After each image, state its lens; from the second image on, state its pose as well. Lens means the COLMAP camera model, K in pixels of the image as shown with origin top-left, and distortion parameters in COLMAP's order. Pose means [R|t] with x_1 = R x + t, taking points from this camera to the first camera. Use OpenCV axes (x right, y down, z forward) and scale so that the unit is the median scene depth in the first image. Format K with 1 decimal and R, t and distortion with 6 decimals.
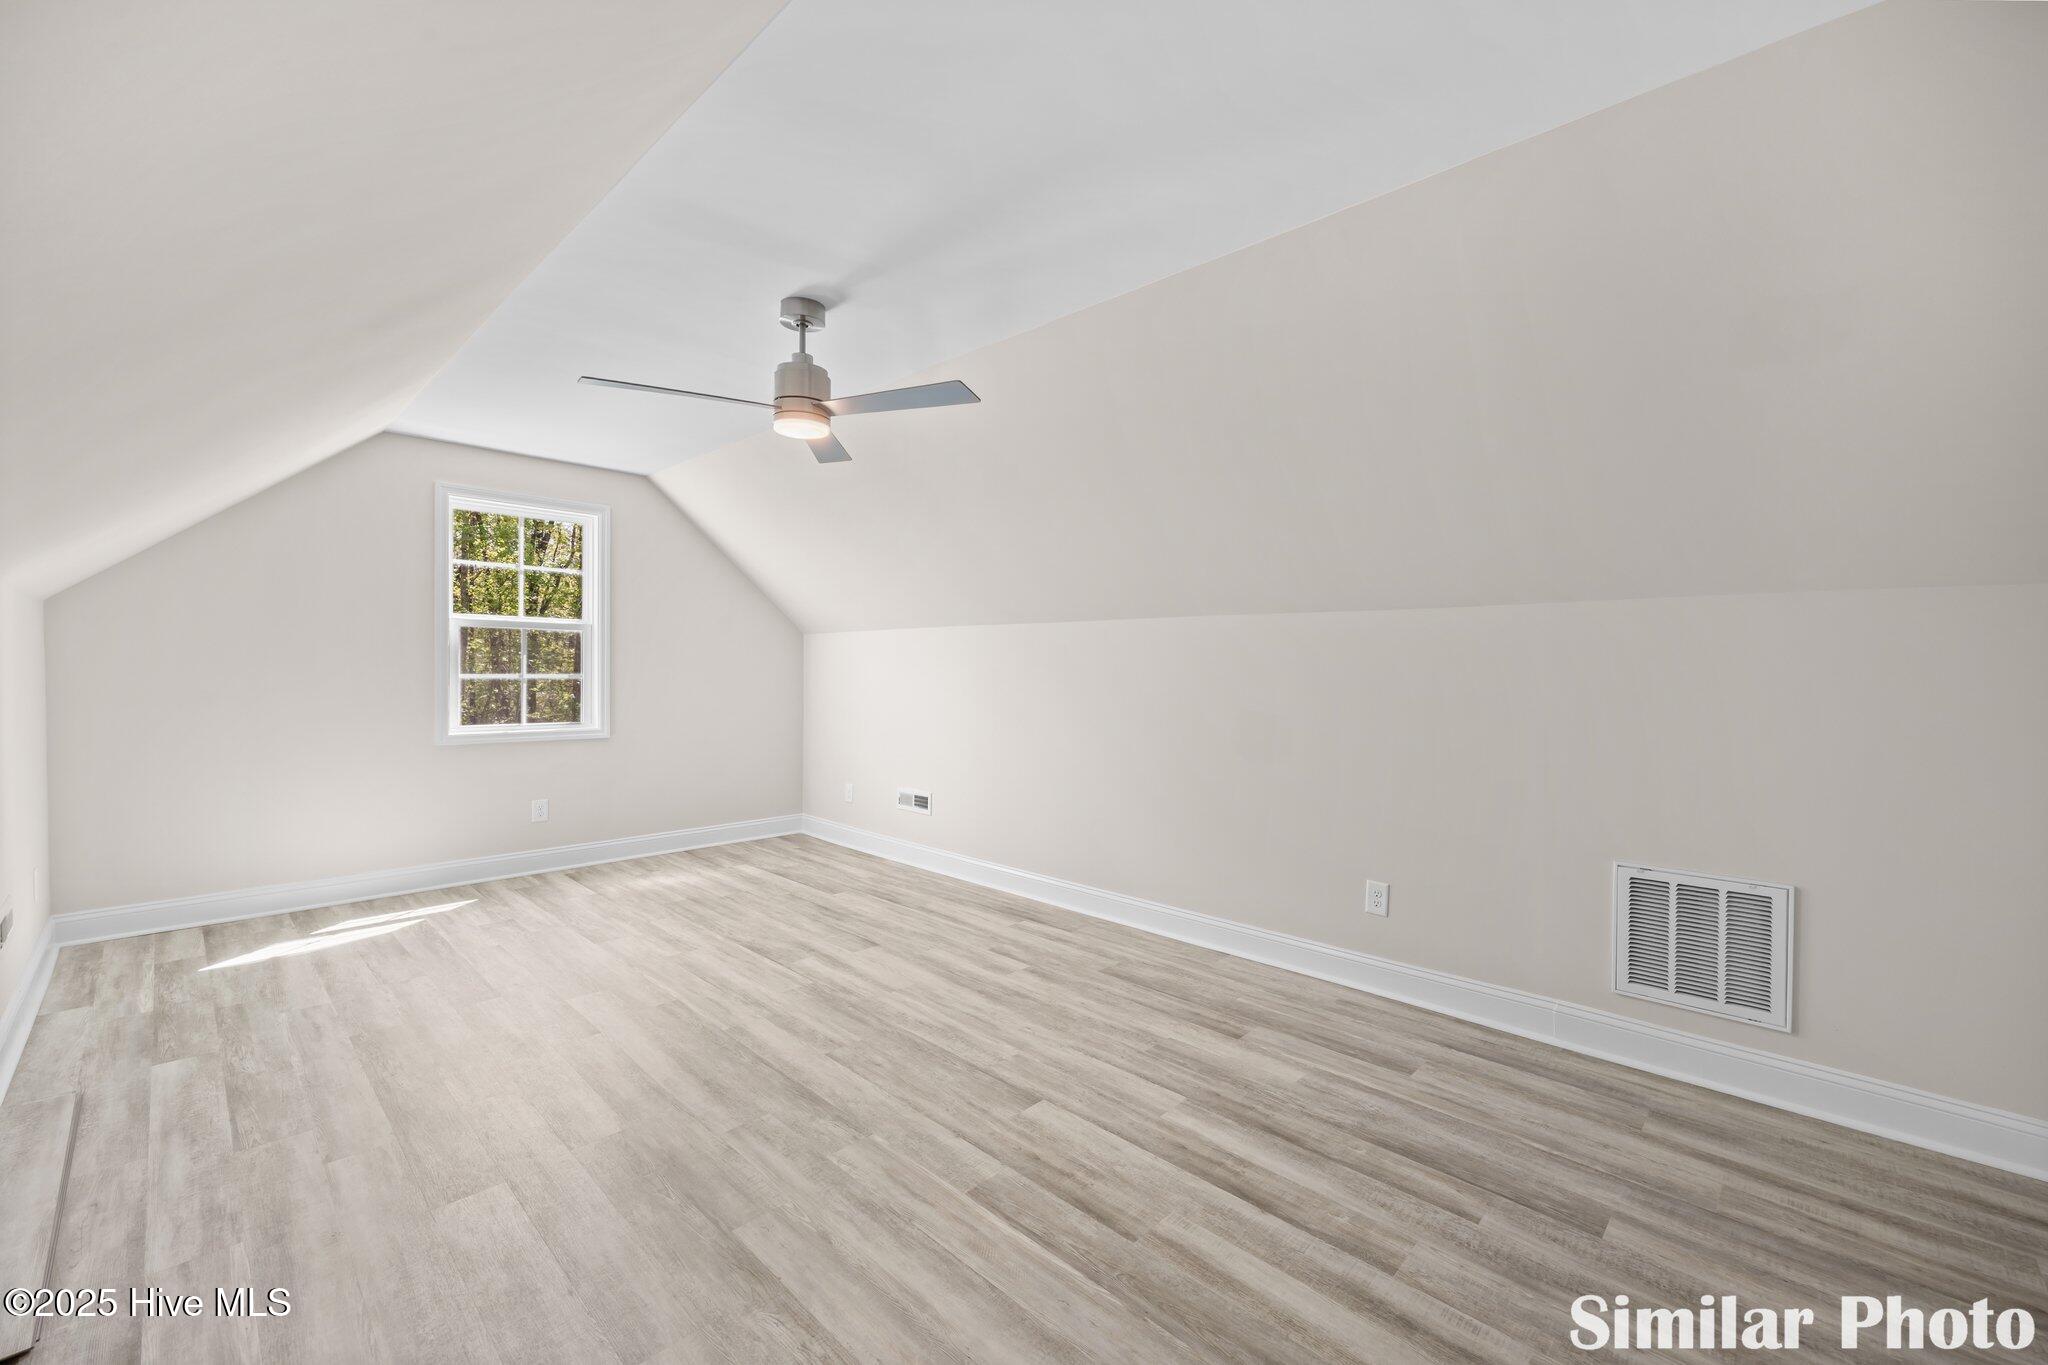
lens RADIAL K [[792.0, 0, 1028.1], [0, 792.0, 672.2], [0, 0, 1]] dist [-0.000094, -0.000161]
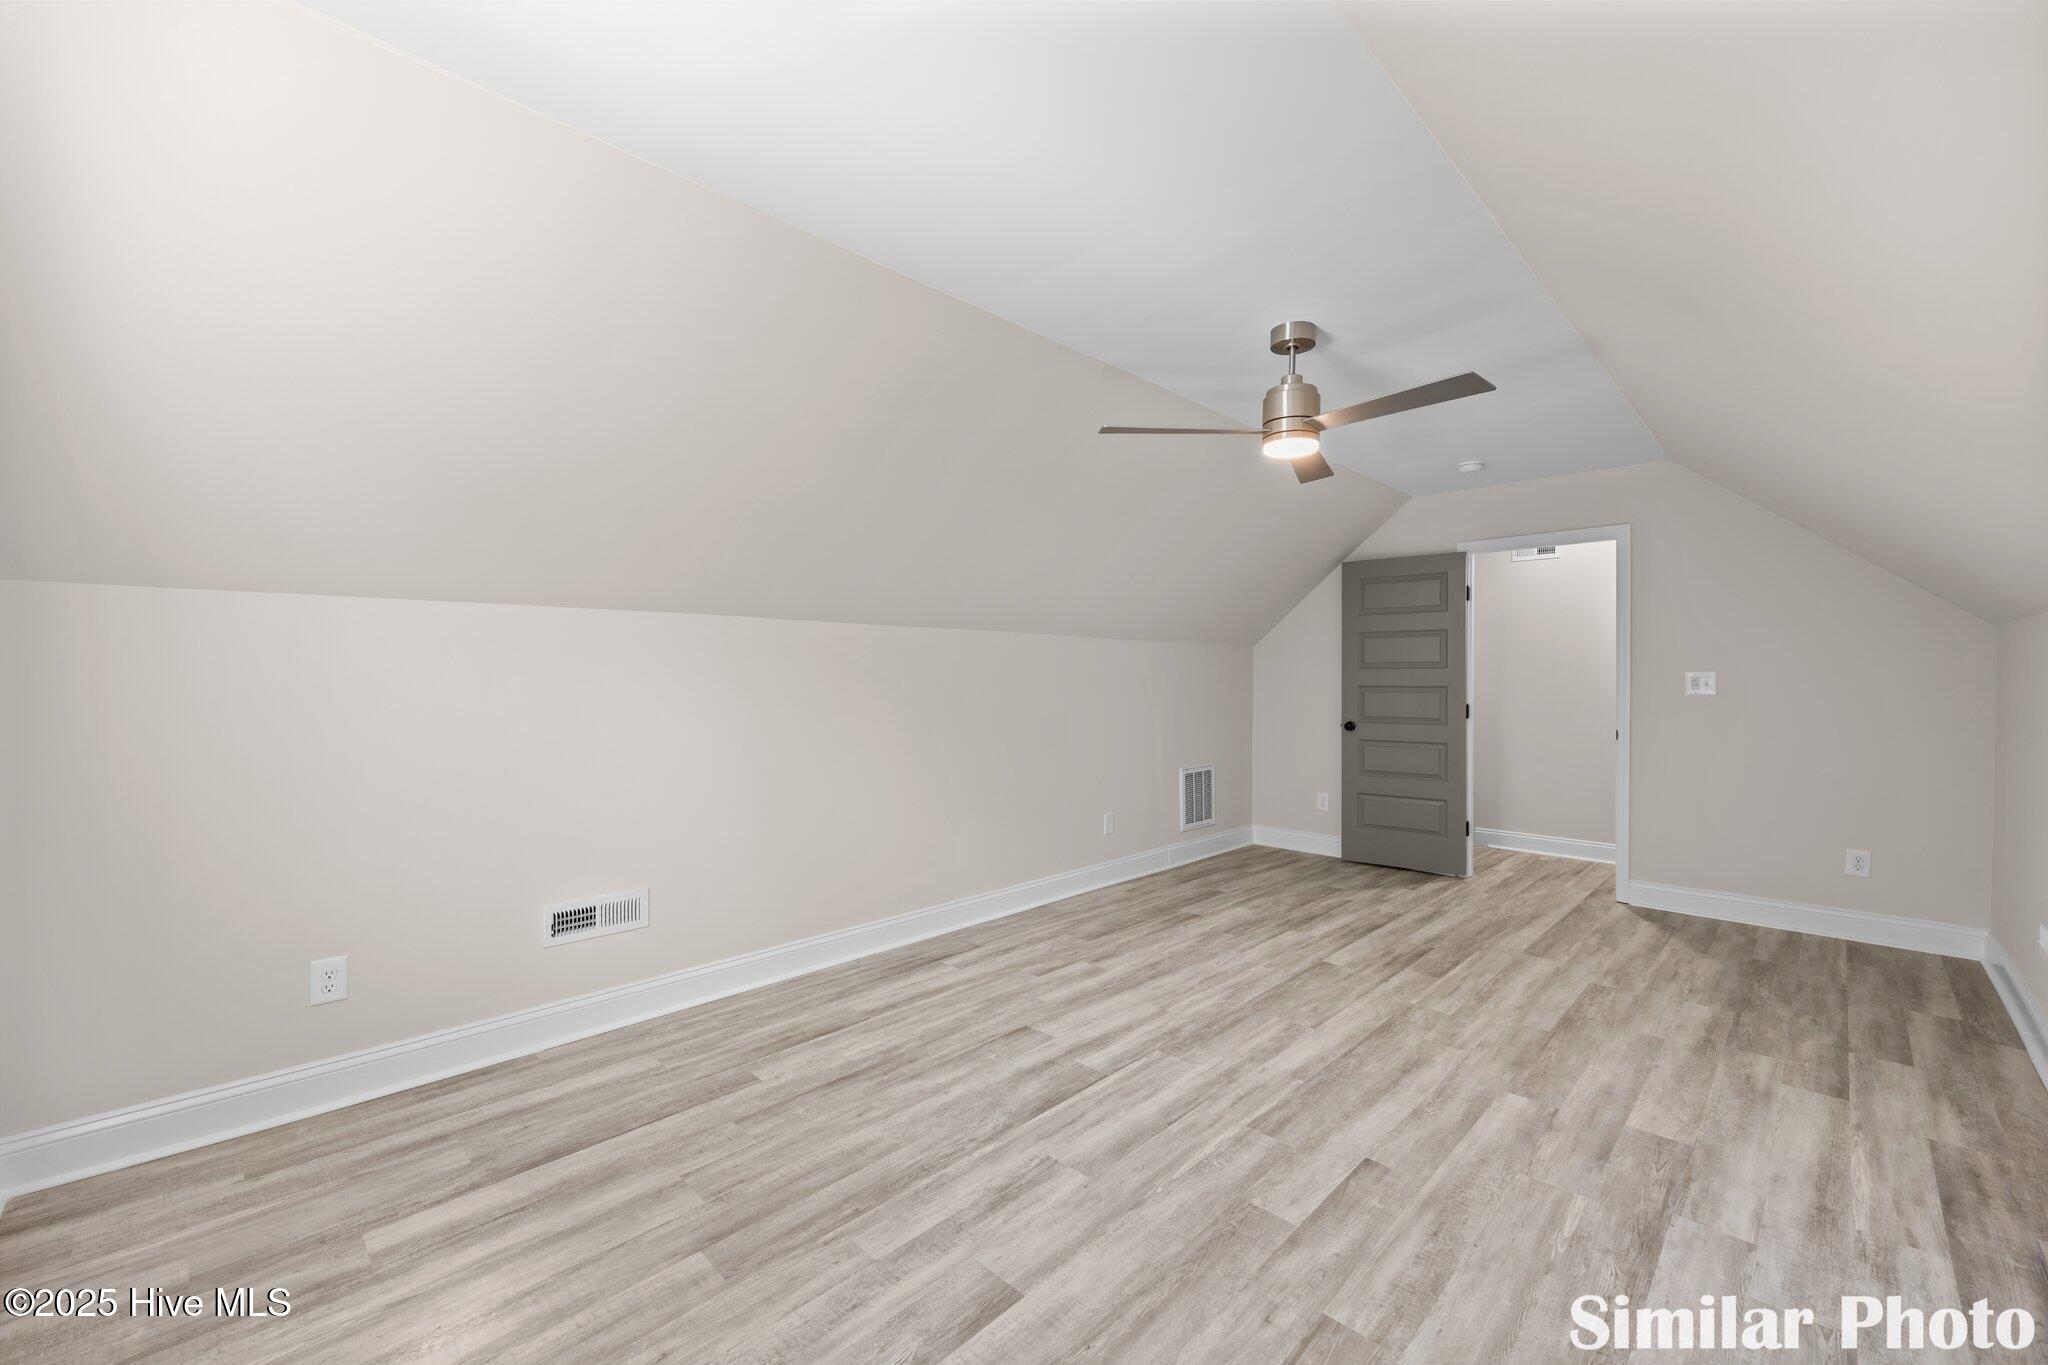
lens RADIAL K [[792.0, 0, 1028.1], [0, 792.0, 672.2], [0, 0, 1]] dist [-0.000094, -0.000161]
pose [[0.049592, -0.006106, 0.998751, -1.196850], [0.005606, 0.999967, 0.005835, -0.019561], [-0.998754, 0.005310, 0.049624, 1.168357]]
